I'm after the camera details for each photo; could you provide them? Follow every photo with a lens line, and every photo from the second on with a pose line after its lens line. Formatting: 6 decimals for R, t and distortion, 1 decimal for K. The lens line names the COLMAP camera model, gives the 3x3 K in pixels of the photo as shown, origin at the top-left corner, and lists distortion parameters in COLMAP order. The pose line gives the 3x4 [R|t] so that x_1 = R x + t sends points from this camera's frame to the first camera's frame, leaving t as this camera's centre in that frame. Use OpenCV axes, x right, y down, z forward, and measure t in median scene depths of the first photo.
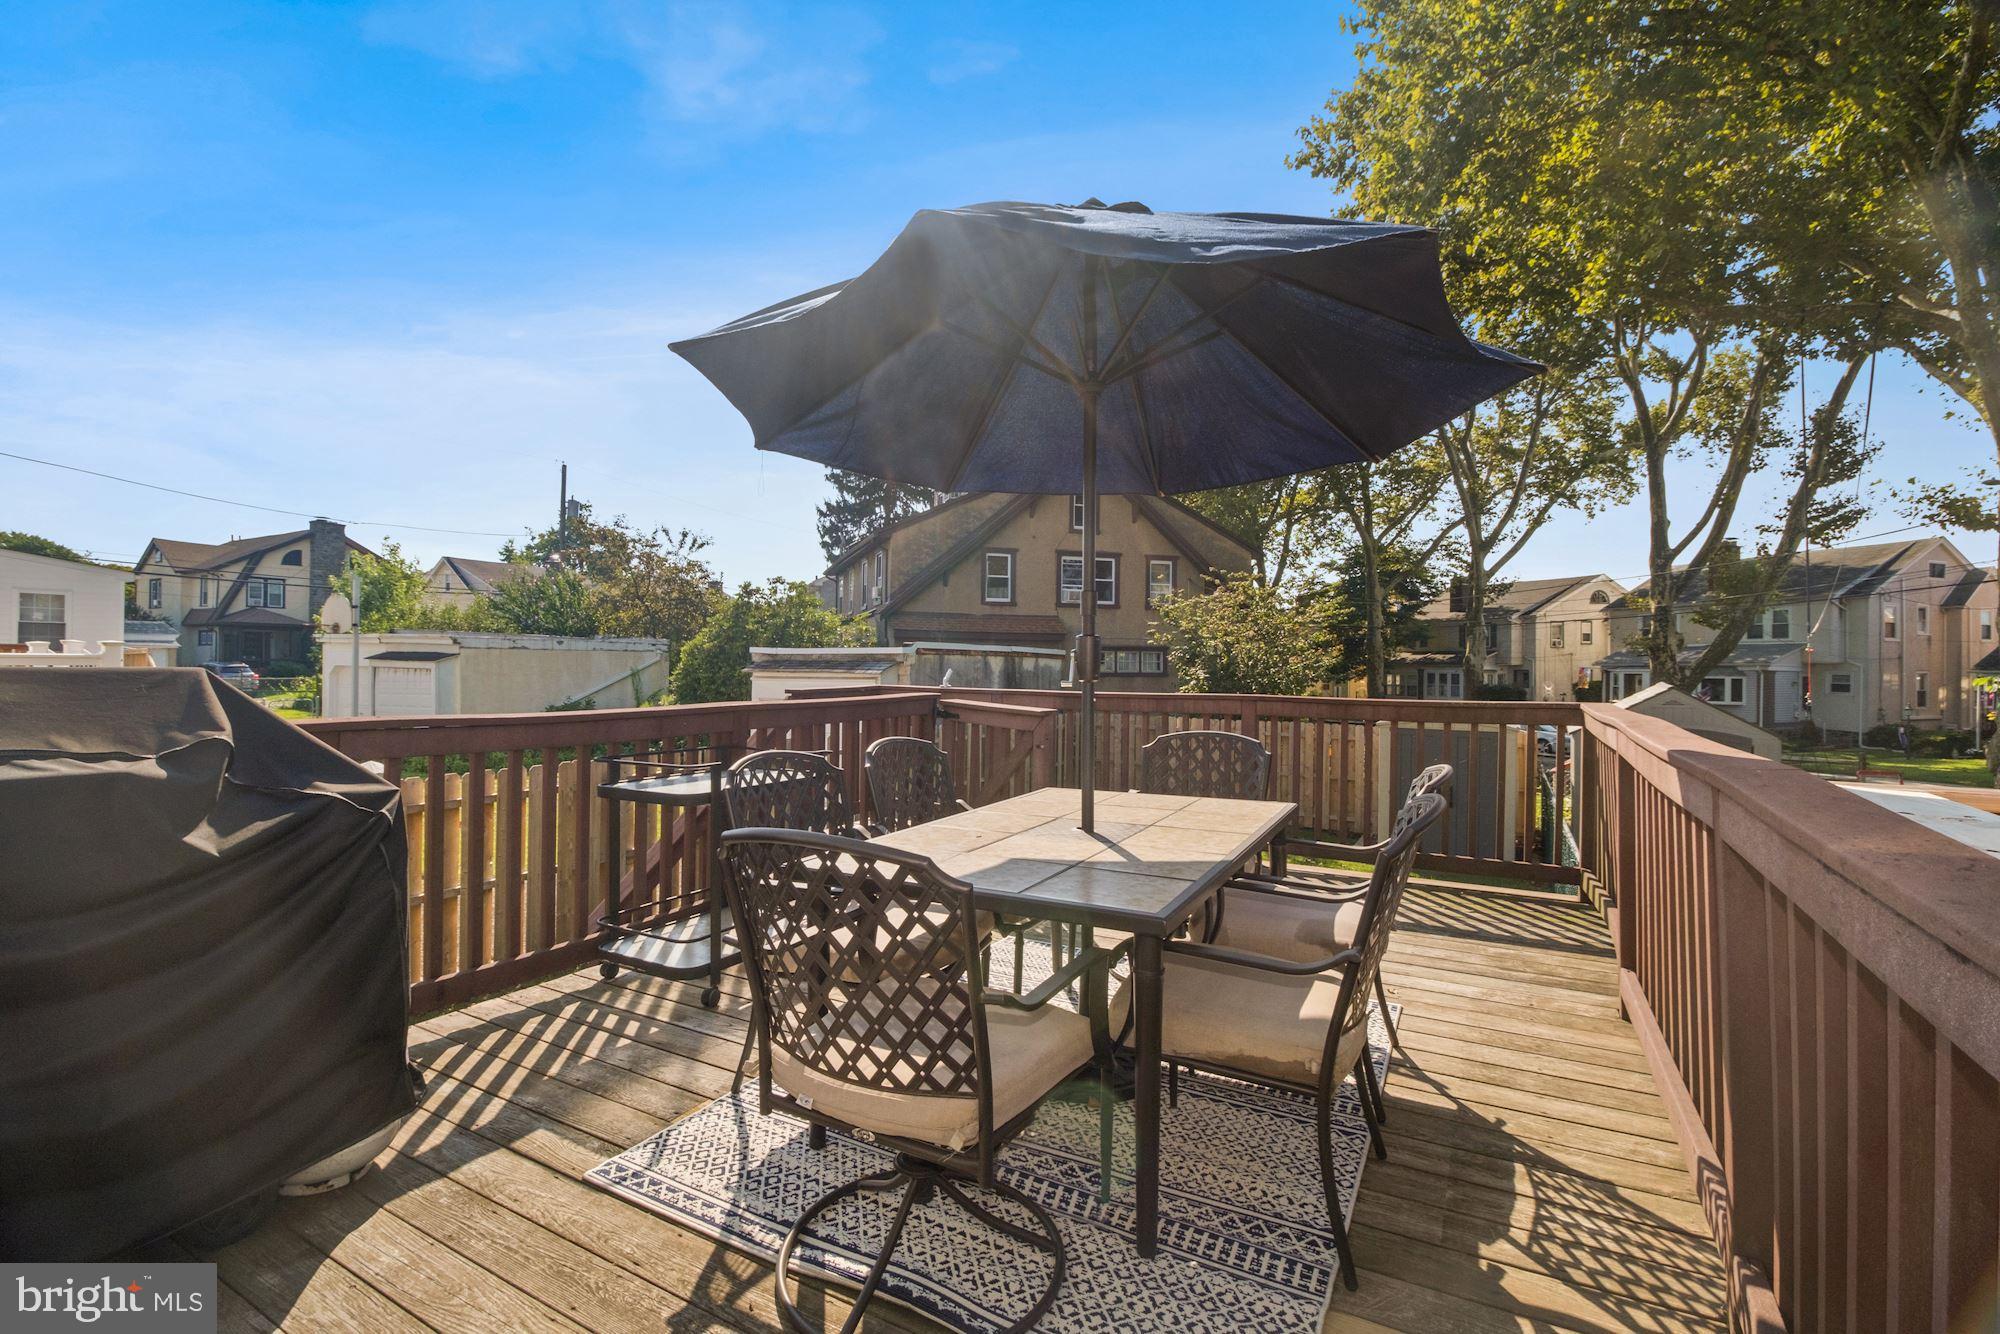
lens RADIAL K [[887.3, 0, 981.7], [0, 887.3, 661.6], [0, 0, 1]] dist [-0.020008, -0.002195]
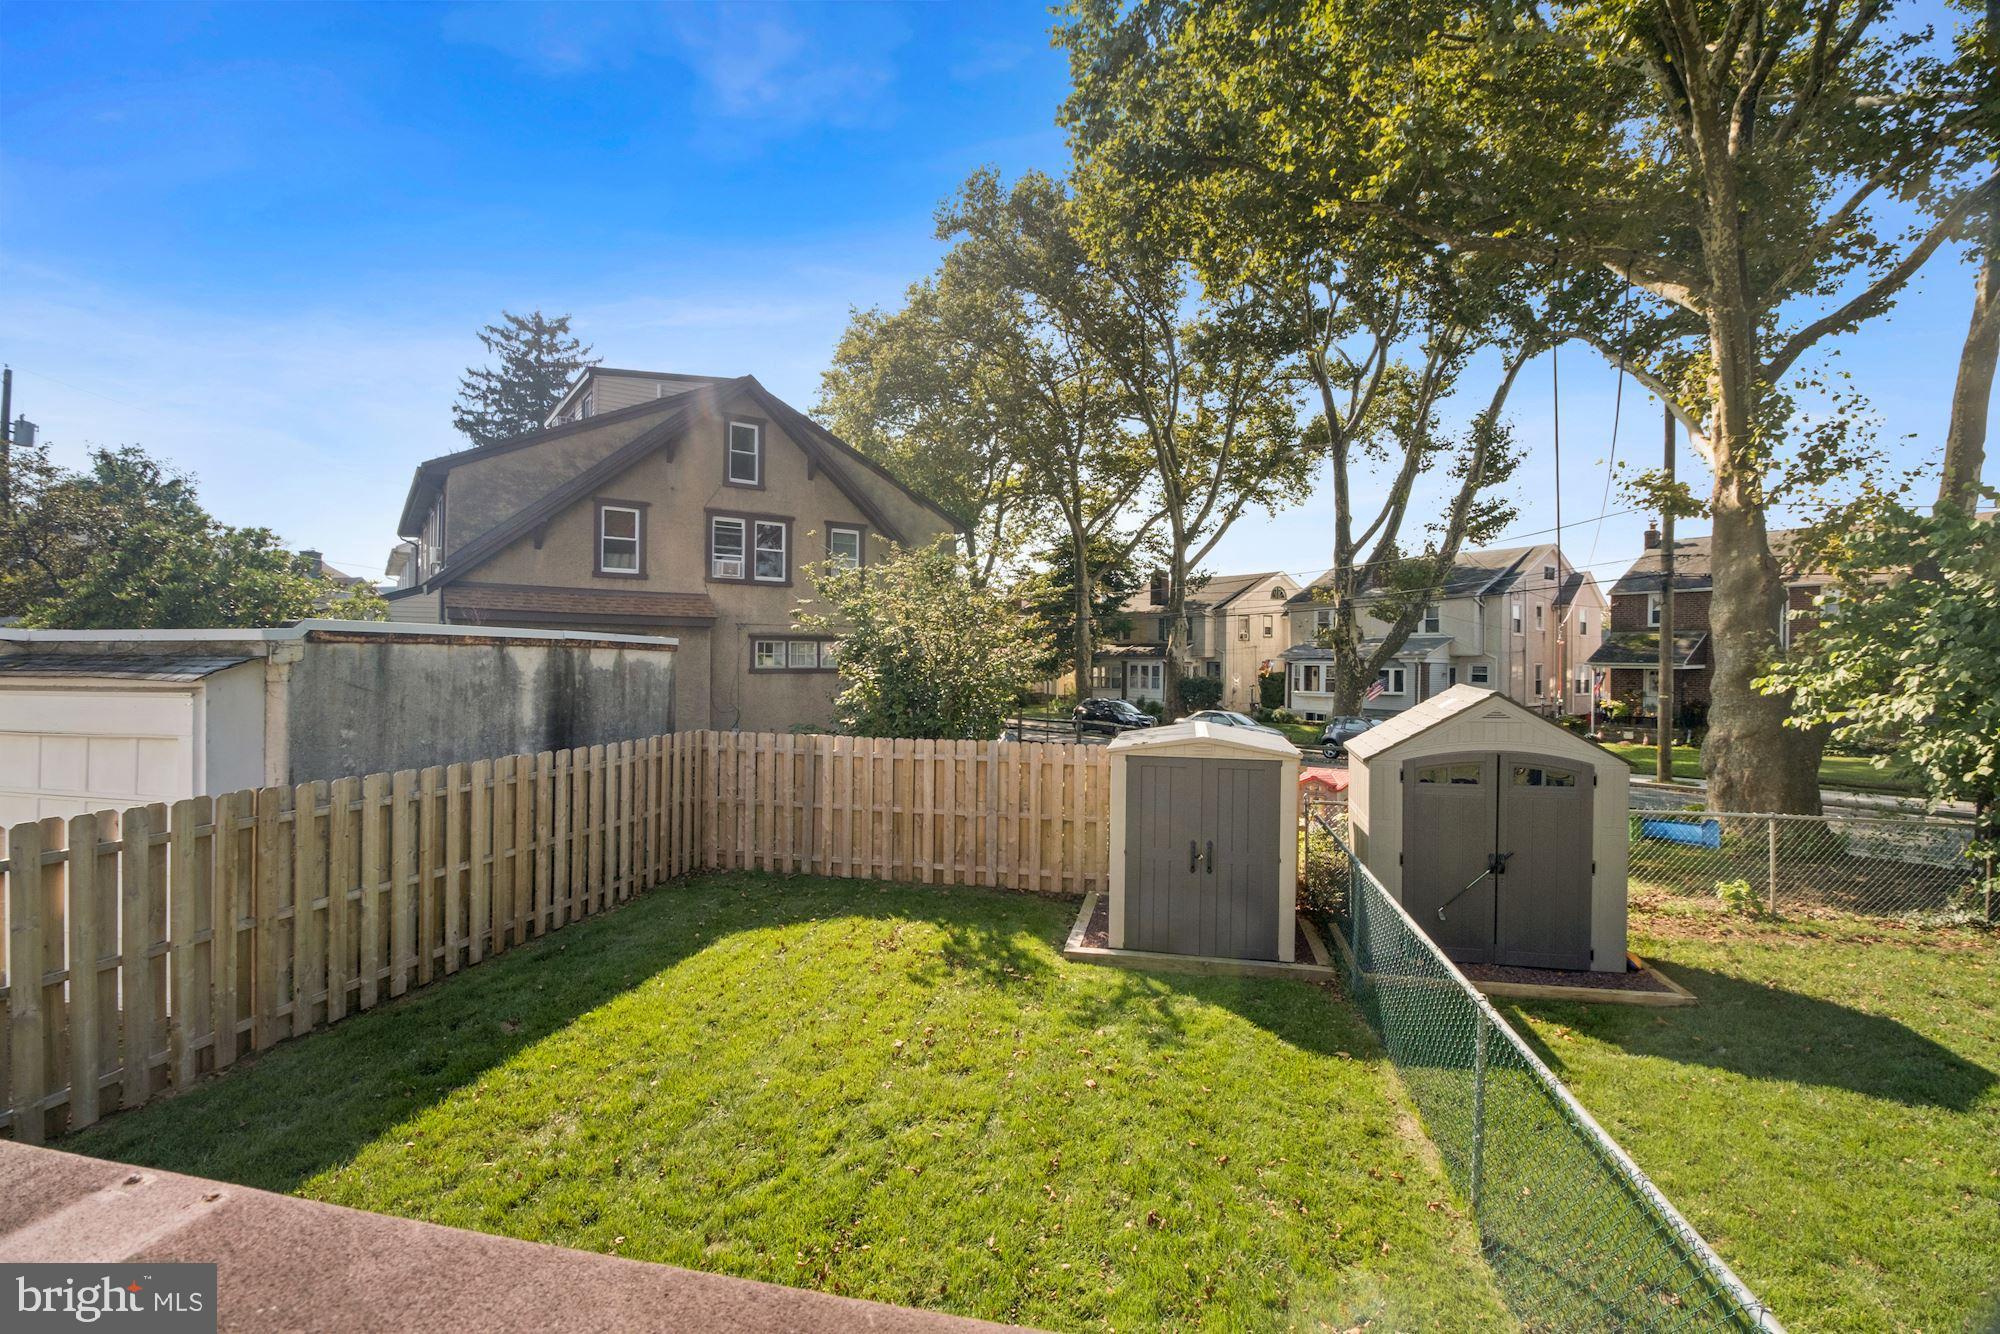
lens RADIAL K [[887.3, 0, 994.3], [0, 887.3, 660.2], [0, 0, 1]] dist [-0.020008, -0.002195]
pose [[0.947652, -0.001749, 0.319299, 0.052518], [-0.000829, 0.999968, 0.007938, -0.000840], [-0.319303, -0.007788, 0.947621, 0.136873]]
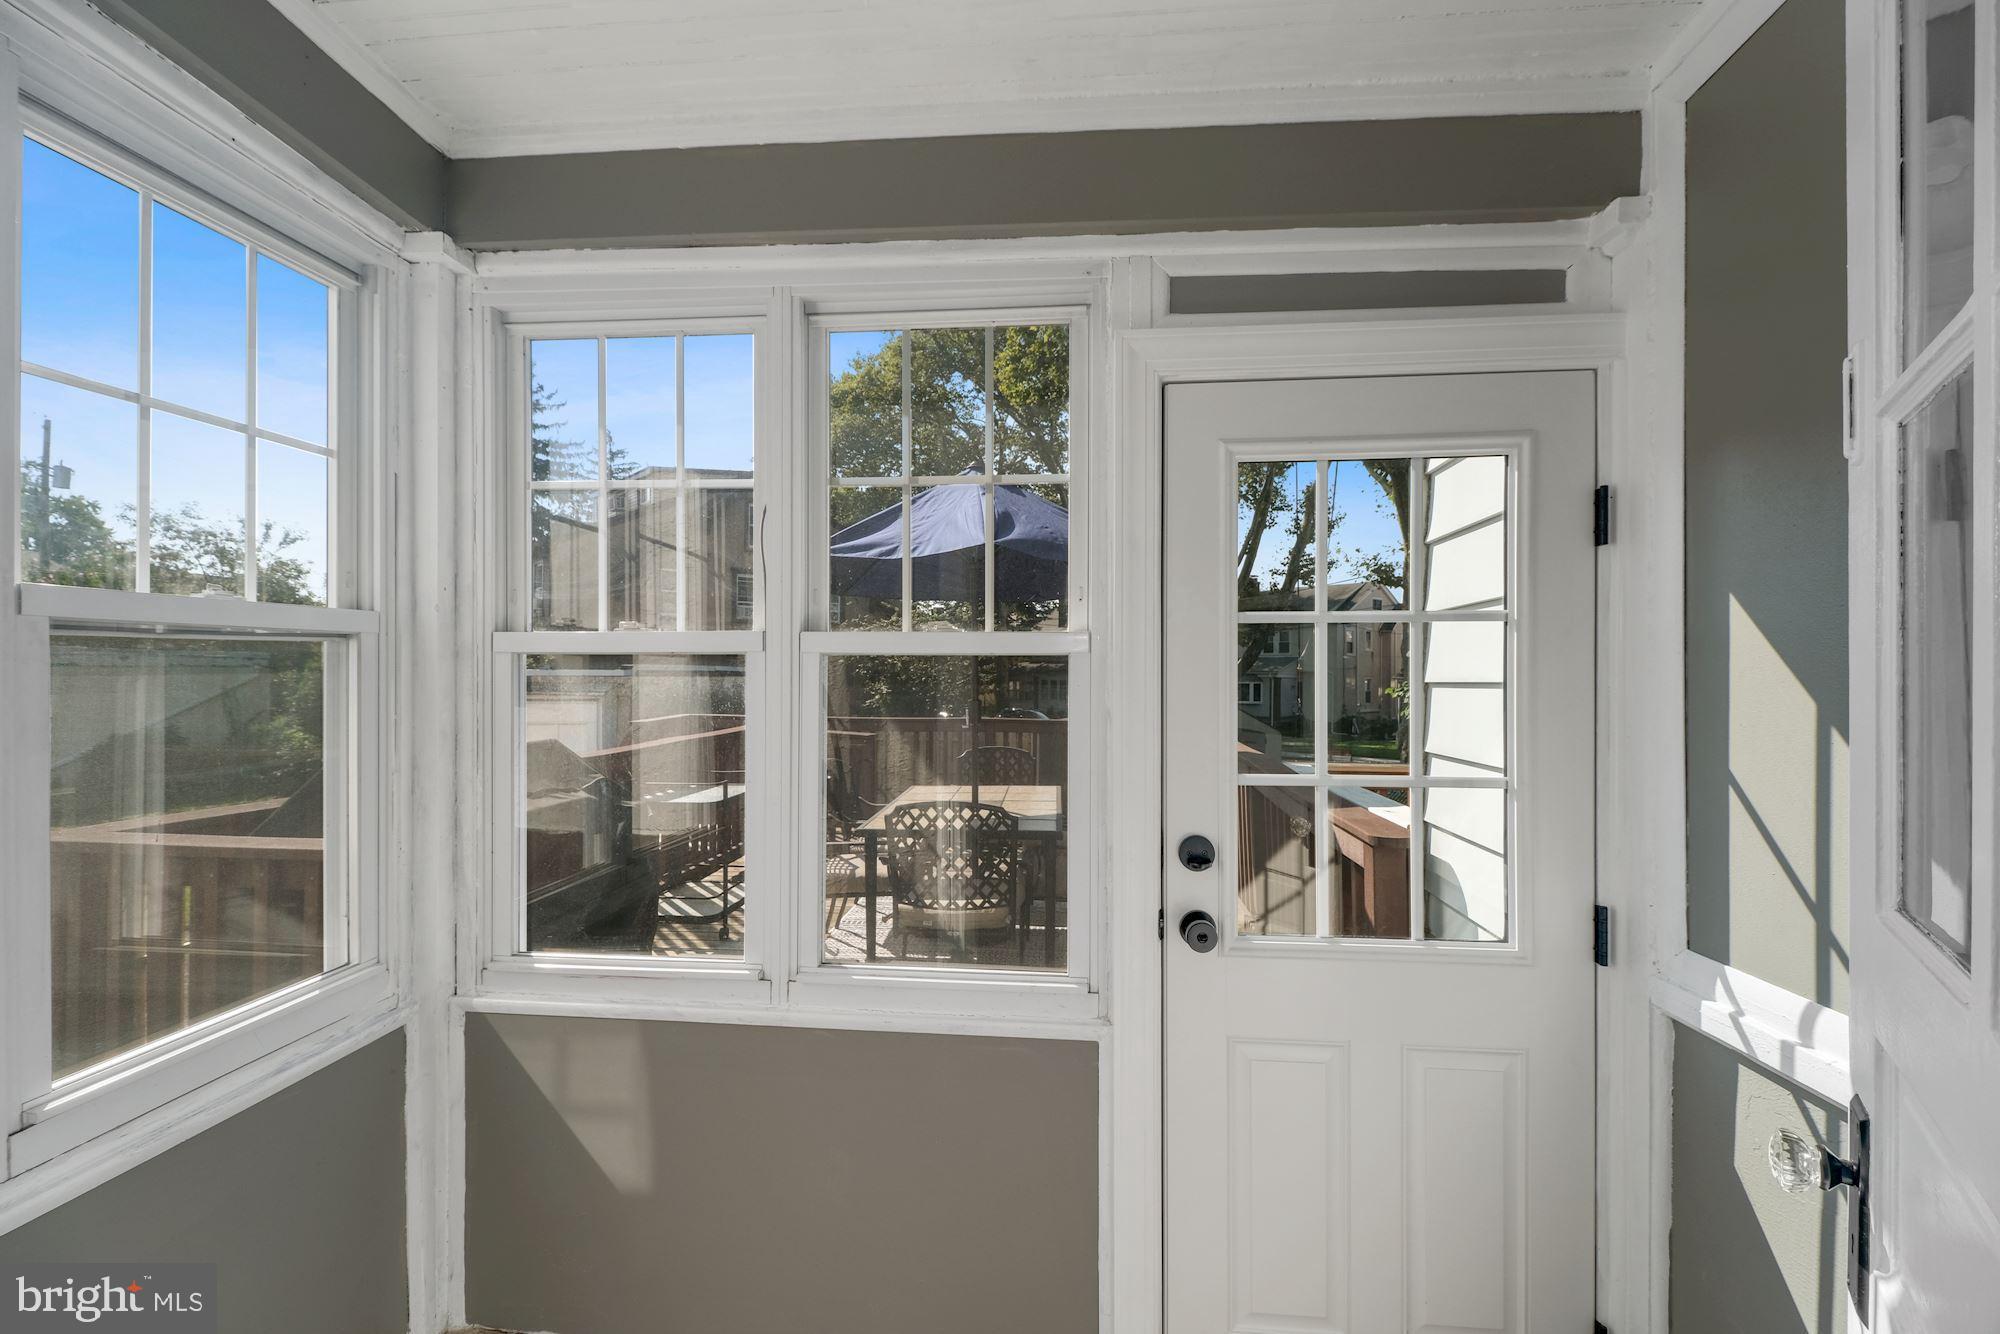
lens RADIAL K [[877.1, 0, 981.9], [0, 877.1, 671.5], [0, 0, 1]] dist [0.017533, -0.000612]
pose [[0.917762, -0.004292, 0.397108, -0.041703], [0.001868, 0.999977, 0.006490, -0.007691], [-0.397126, -0.005215, 0.917749, -0.050067]]
